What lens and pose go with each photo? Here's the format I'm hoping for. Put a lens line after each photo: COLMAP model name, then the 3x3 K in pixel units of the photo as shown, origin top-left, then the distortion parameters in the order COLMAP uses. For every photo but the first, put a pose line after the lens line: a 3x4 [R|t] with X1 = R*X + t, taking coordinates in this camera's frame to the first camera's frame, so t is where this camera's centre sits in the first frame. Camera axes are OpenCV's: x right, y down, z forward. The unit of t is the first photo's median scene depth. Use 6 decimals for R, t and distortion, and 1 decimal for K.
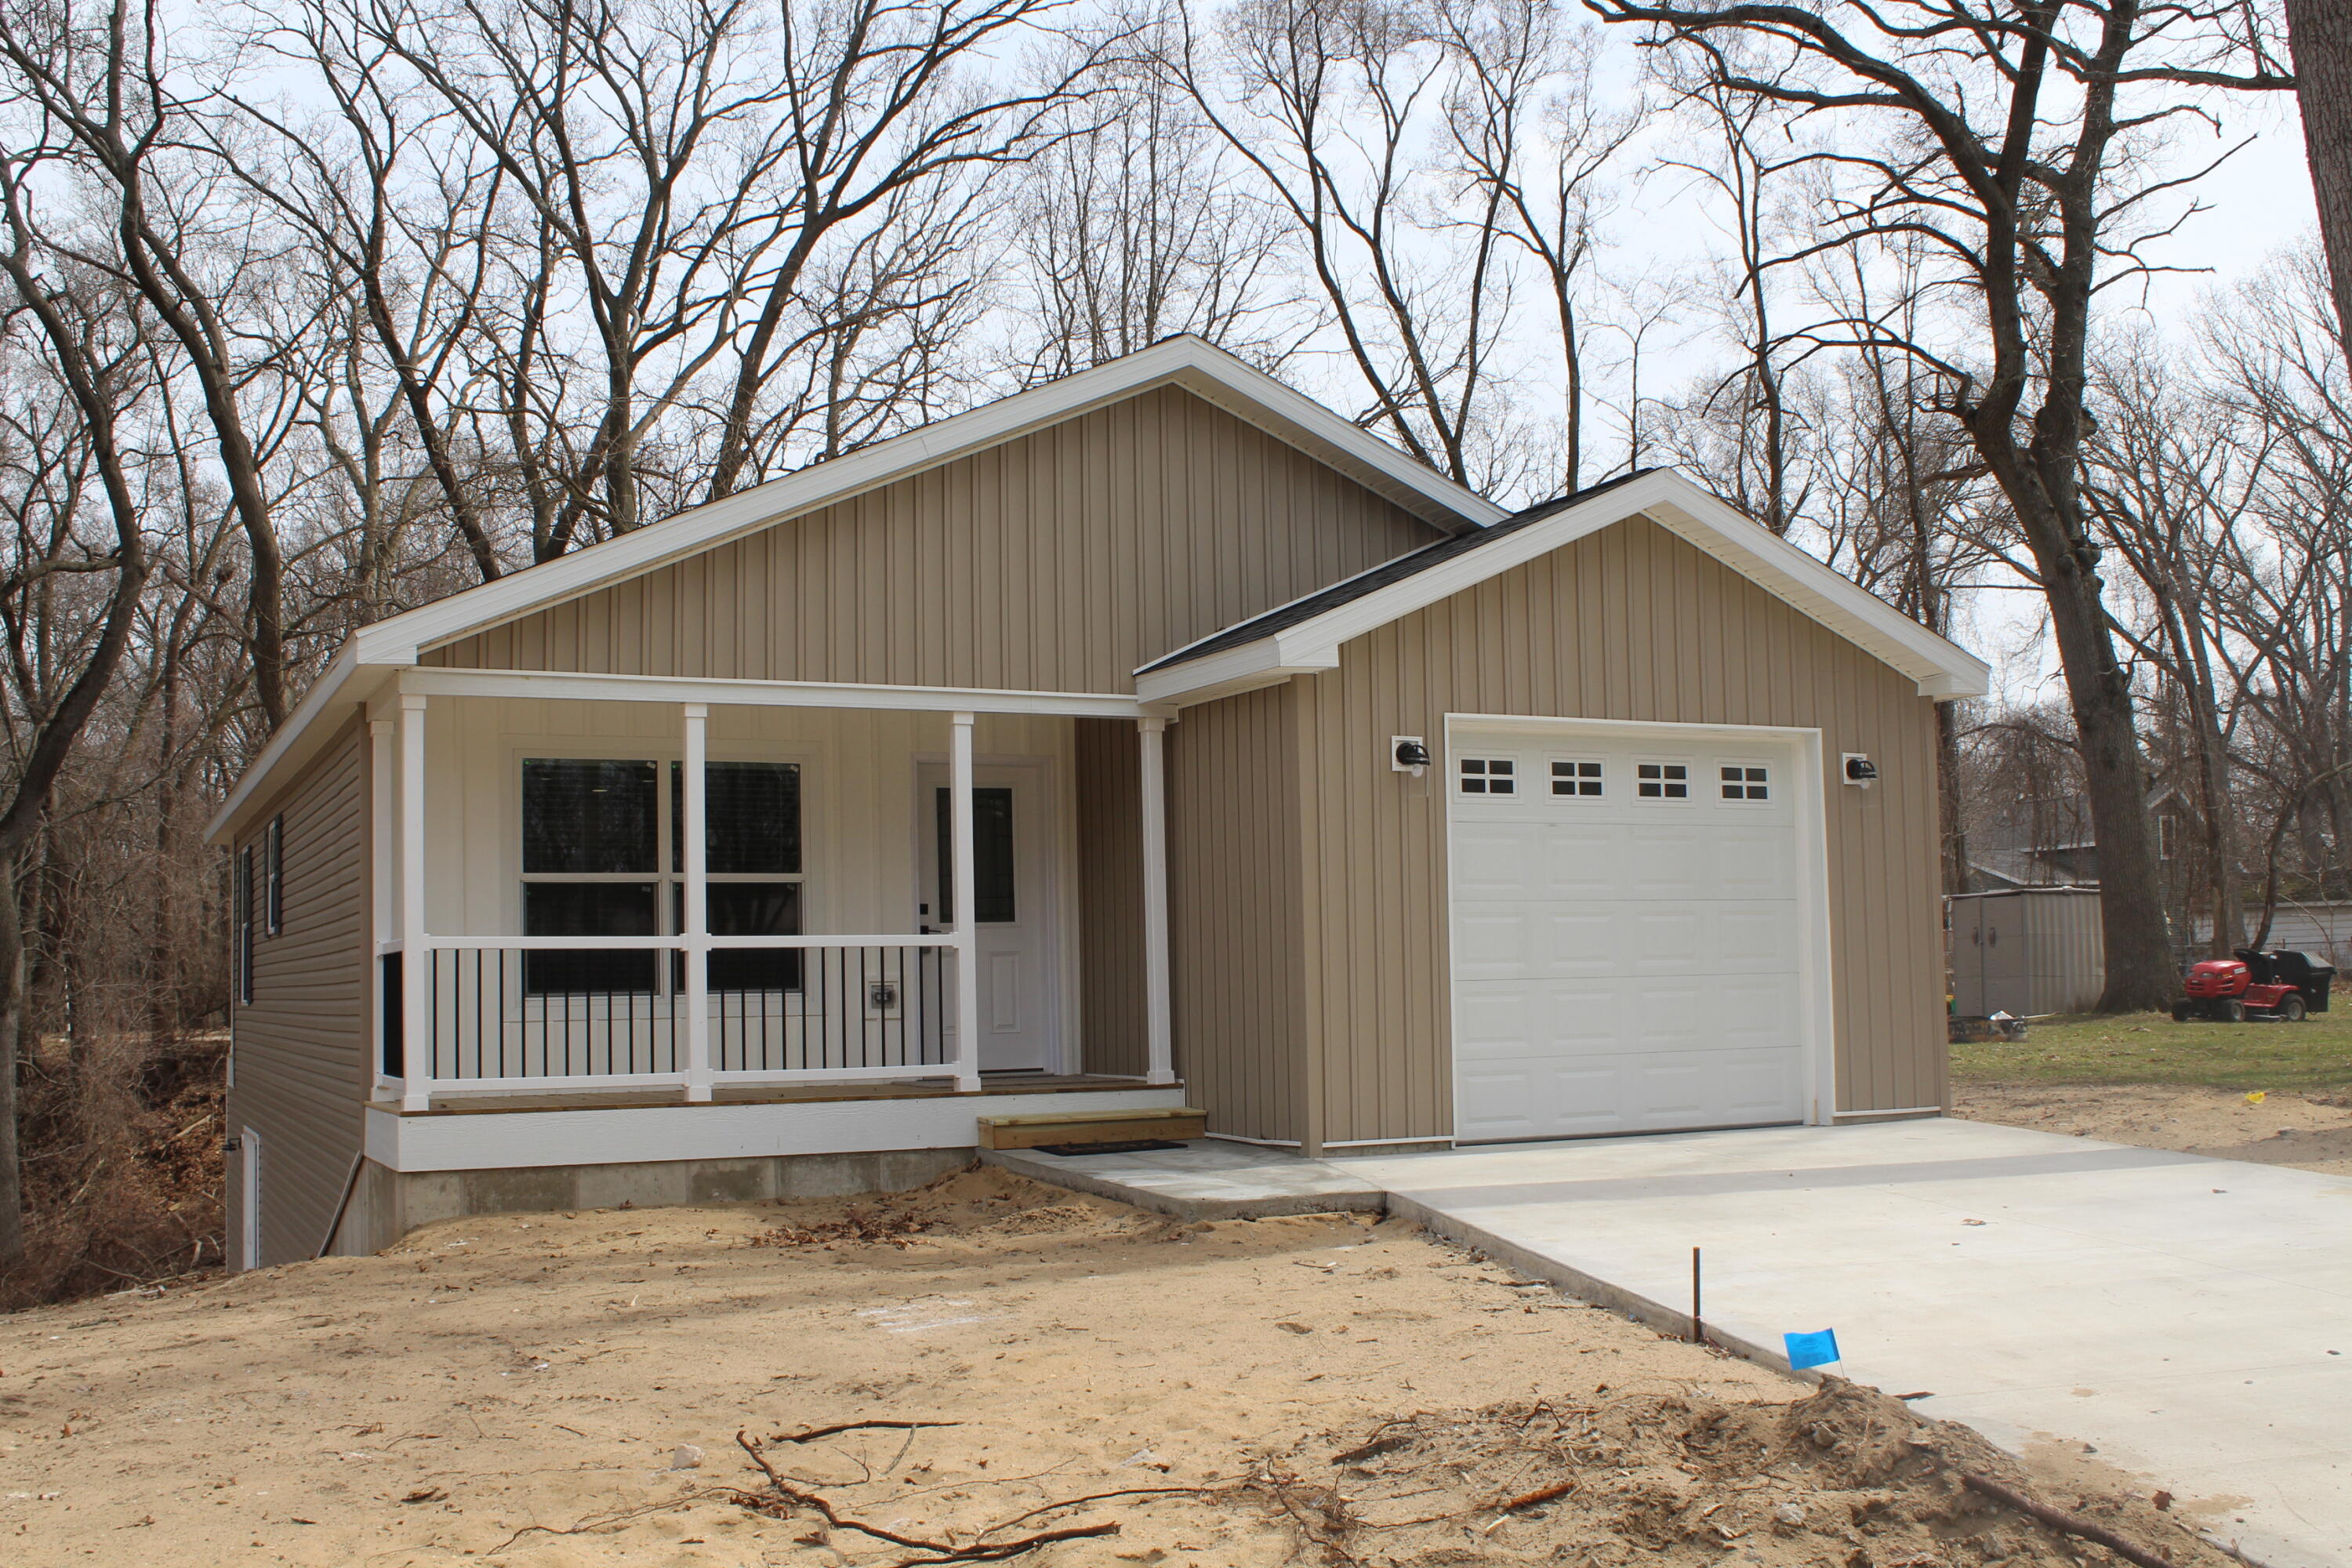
lens RADIAL K [[2441.9, 0, 1177.2], [0, 2441.9, 840.4], [0, 0, 1]] dist [-0.153002, -0.004597]
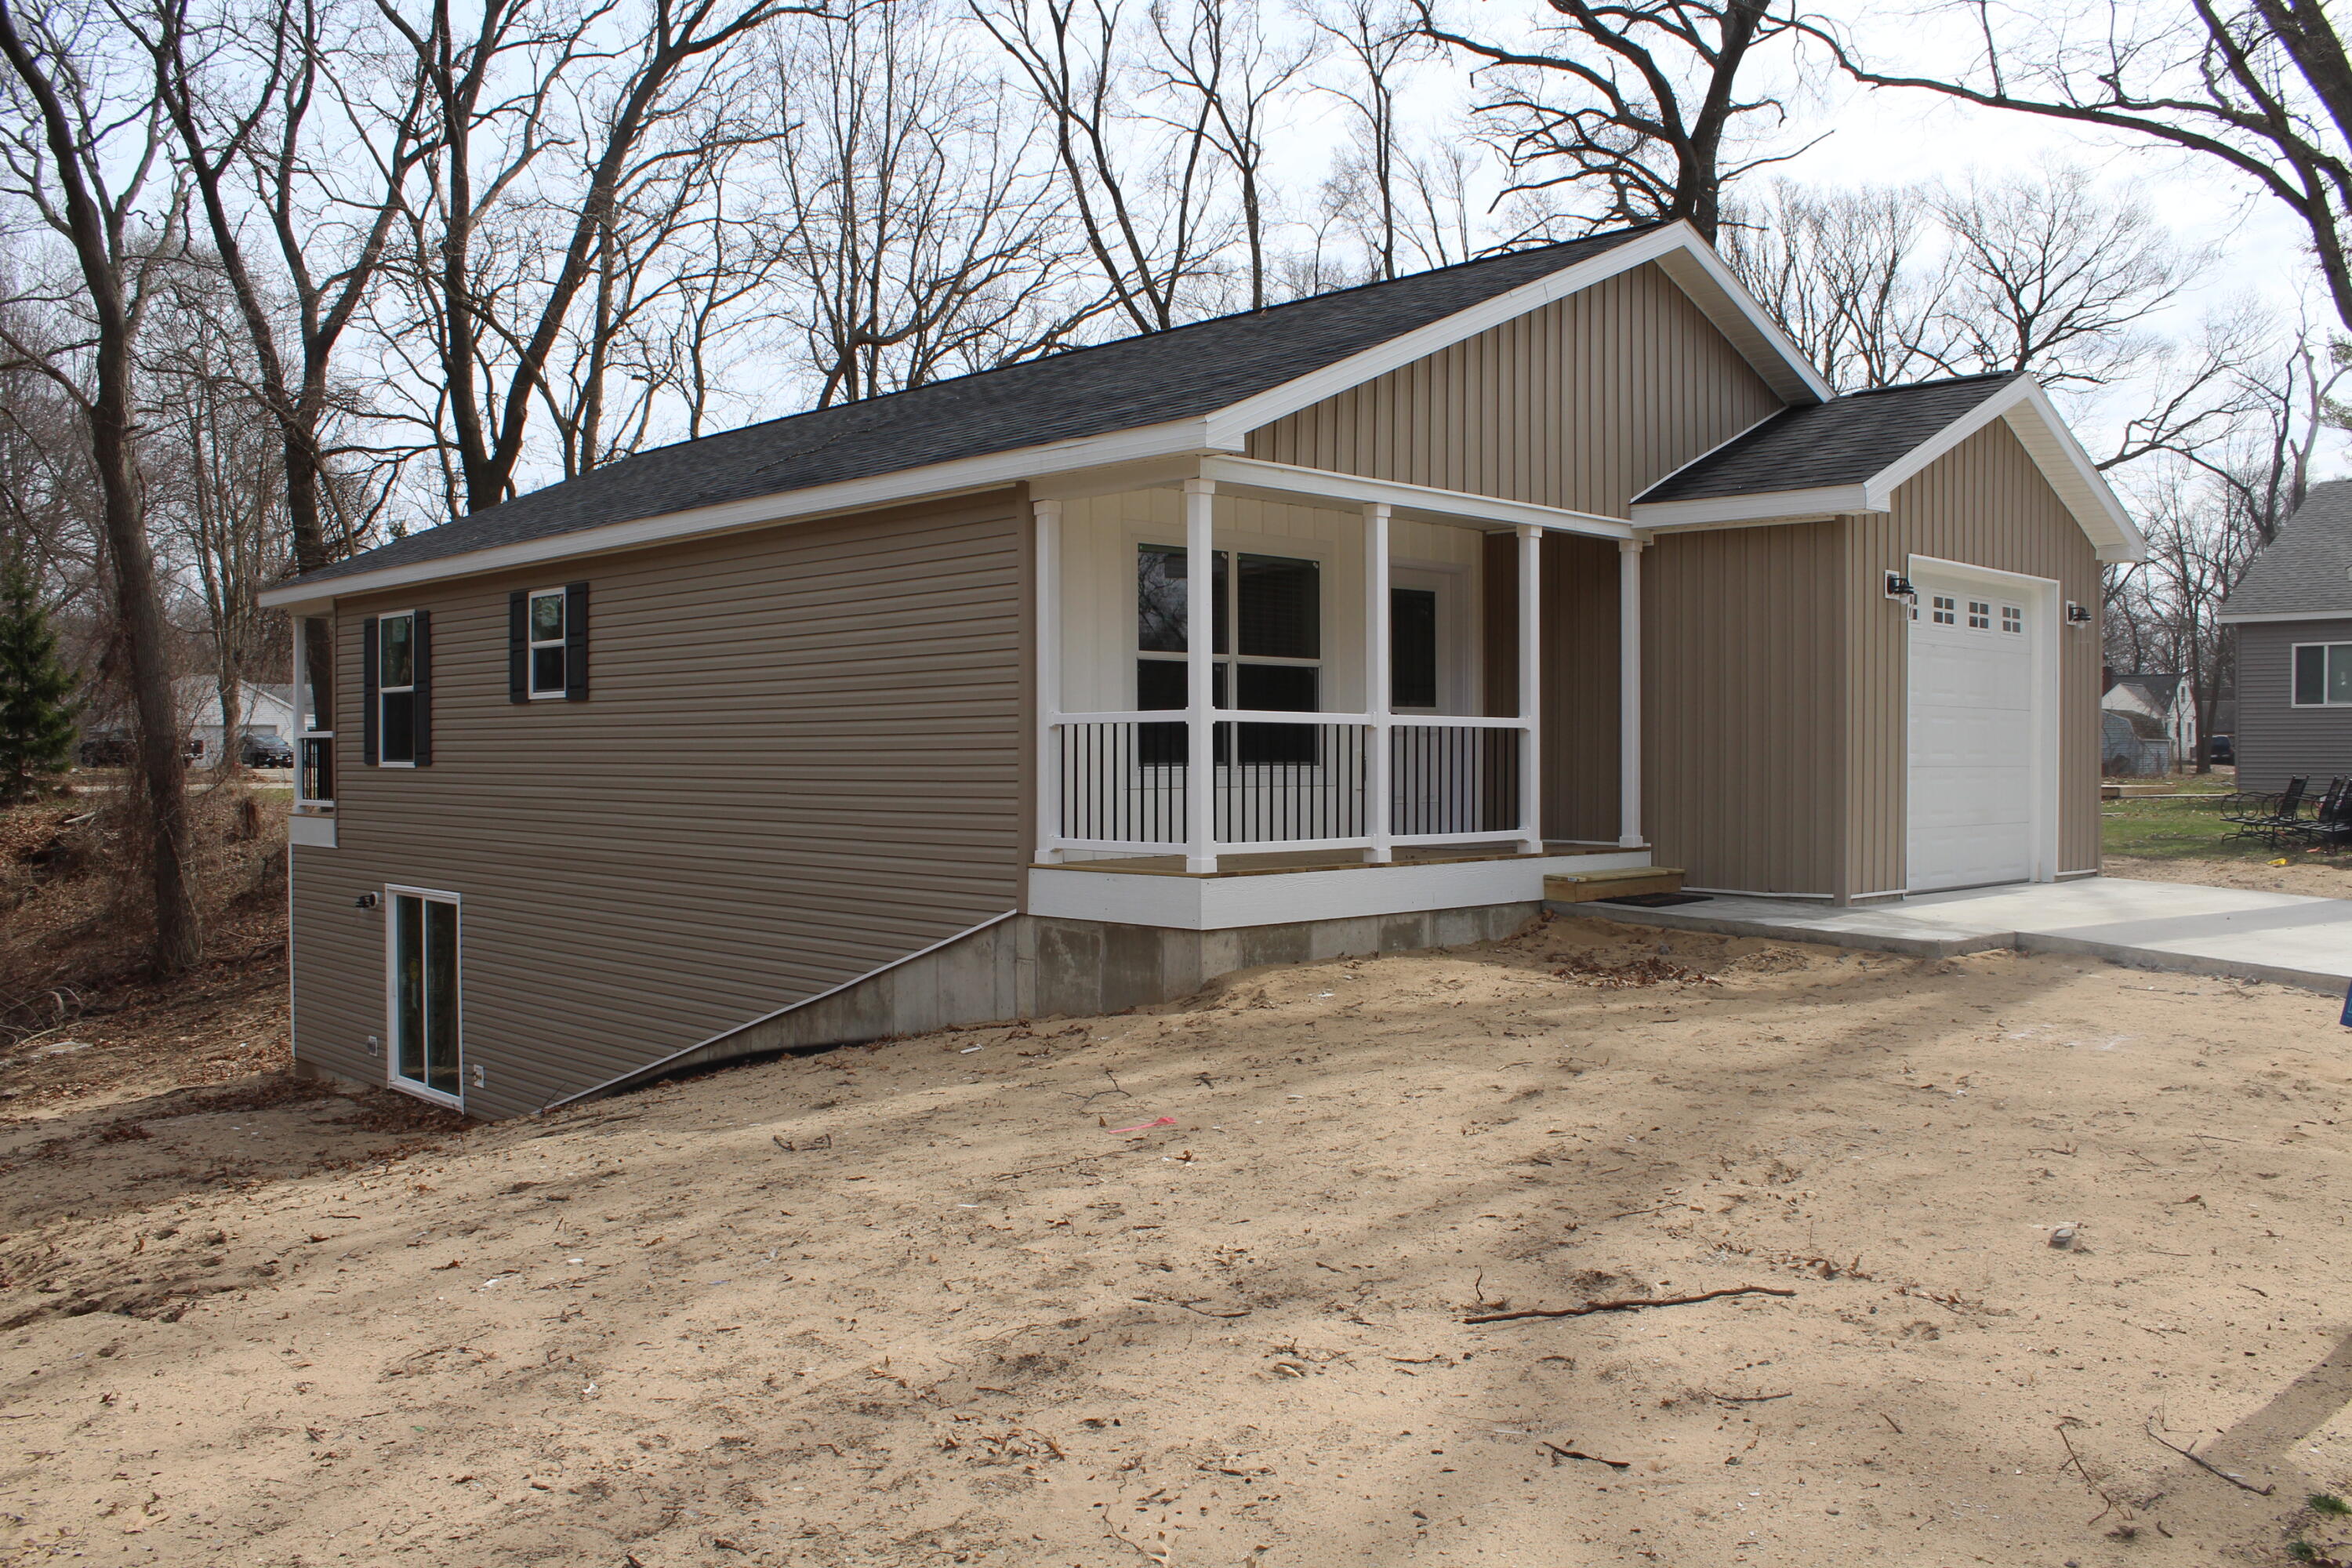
lens RADIAL K [[2051.9, 0, 1176.0], [0, 2051.9, 784.0], [0, 0, 1]] dist [-0.114013, 0.004157]
pose [[0.939275, 0.015570, 0.342811, -0.563031], [-0.038314, 0.997483, 0.059671, 0.017350], [-0.341019, -0.069181, 0.937507, 0.135674]]
